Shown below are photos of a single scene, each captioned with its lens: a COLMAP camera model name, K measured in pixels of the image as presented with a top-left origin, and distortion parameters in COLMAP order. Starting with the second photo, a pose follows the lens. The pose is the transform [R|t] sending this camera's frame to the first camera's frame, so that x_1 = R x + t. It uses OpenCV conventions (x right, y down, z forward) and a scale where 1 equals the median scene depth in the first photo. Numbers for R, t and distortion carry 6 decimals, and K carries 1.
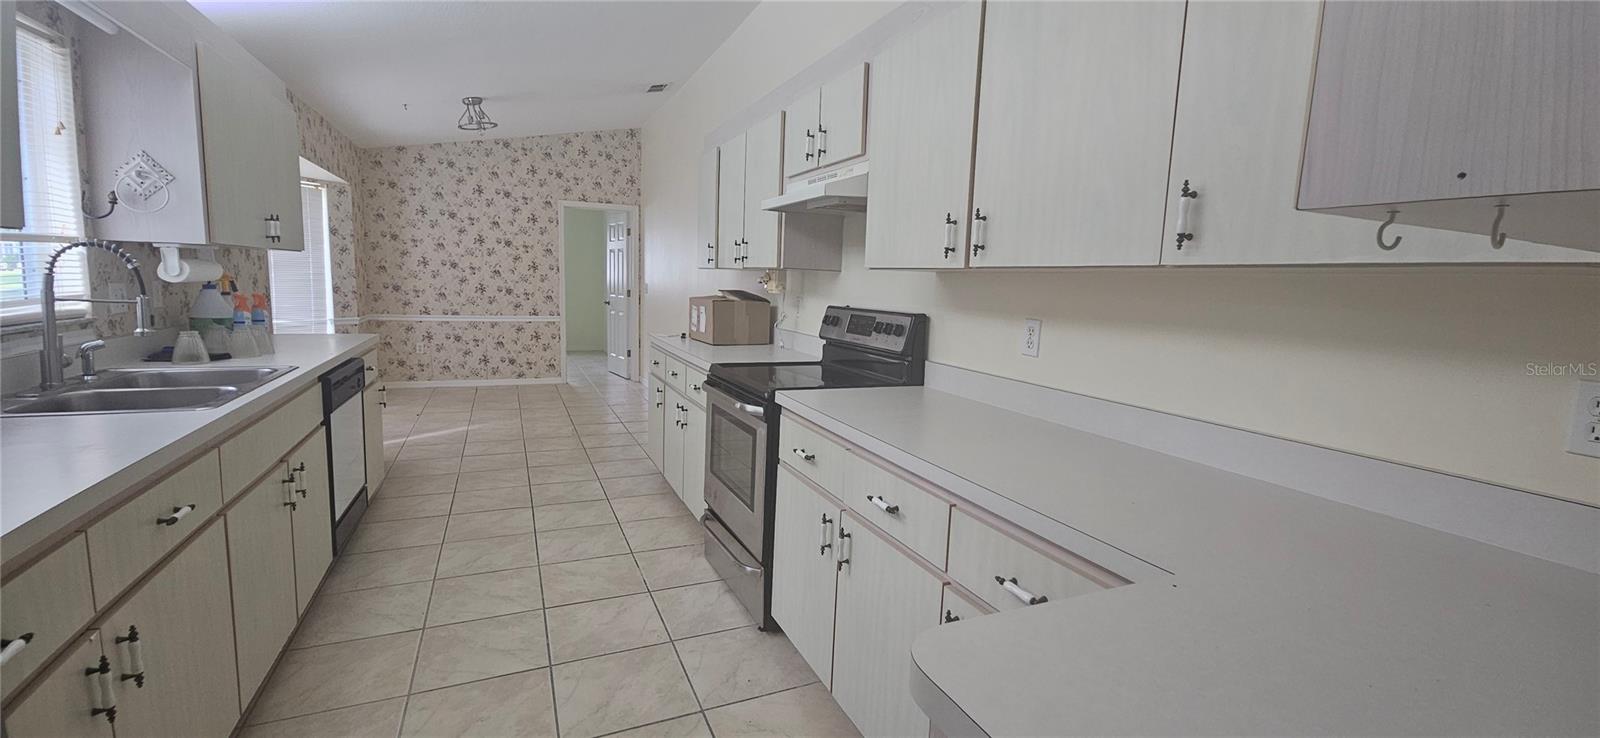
lens RADIAL K [[652.8, 0, 809.2], [0, 652.8, 365.1], [0, 0, 1]] dist [0.006642, -0.004887]
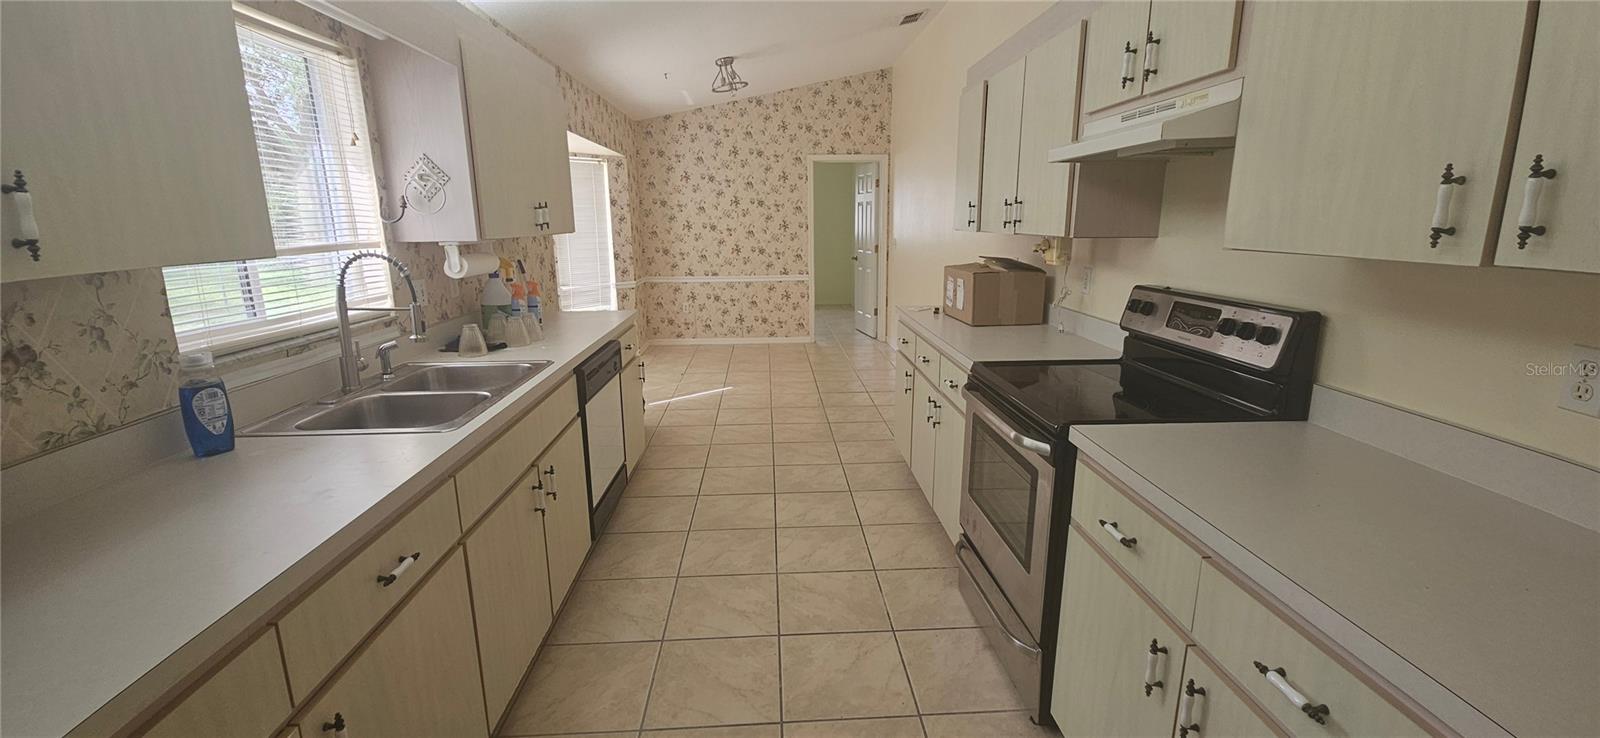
lens RADIAL K [[652.8, 0, 805.9], [0, 652.8, 366.1], [0, 0, 1]] dist [0.006642, -0.004887]
pose [[0.930446, 0.040191, -0.364219, -0.054197], [-0.007578, 0.995865, 0.090534, -0.075867], [0.366351, -0.081477, 0.926902, 0.196506]]
